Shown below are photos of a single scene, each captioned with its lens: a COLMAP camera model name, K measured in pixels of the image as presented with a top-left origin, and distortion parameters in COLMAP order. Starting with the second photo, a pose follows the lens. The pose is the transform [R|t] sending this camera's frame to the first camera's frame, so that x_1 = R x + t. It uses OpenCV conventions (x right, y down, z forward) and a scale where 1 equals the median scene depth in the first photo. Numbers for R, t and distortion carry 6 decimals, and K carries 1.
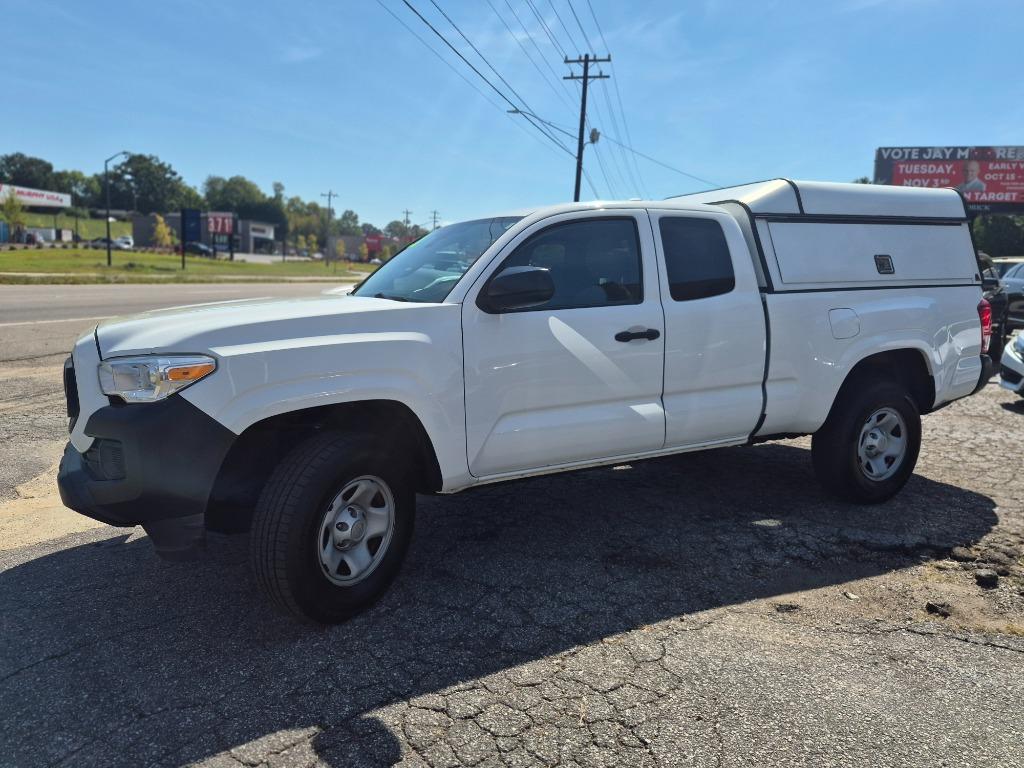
lens RADIAL K [[732.8, 0, 499.8], [0, 732.8, 364.6], [0, 0, 1]] dist [0.057890, -0.067348]
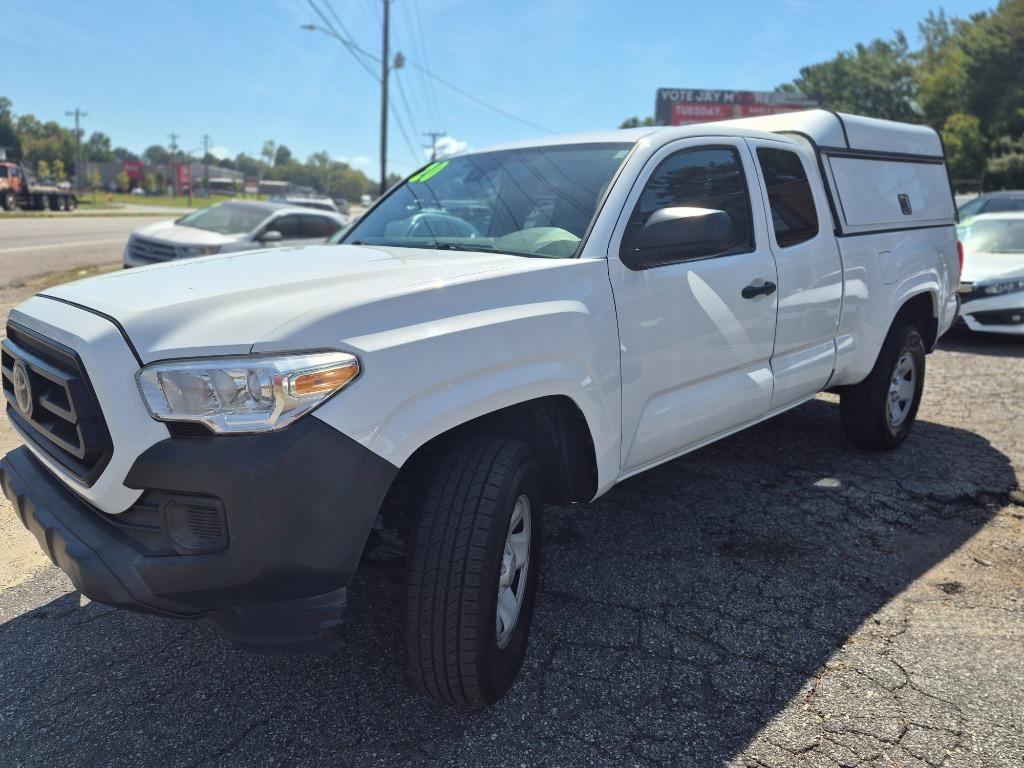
lens RADIAL K [[732.8, 0, 499.8], [0, 732.8, 364.6], [0, 0, 1]] dist [0.057890, -0.067348]
pose [[0.959738, -0.056735, 0.275107, -0.260555], [0.032572, 0.995261, 0.091619, -0.032614], [-0.279001, -0.078969, 0.957038, 0.202887]]
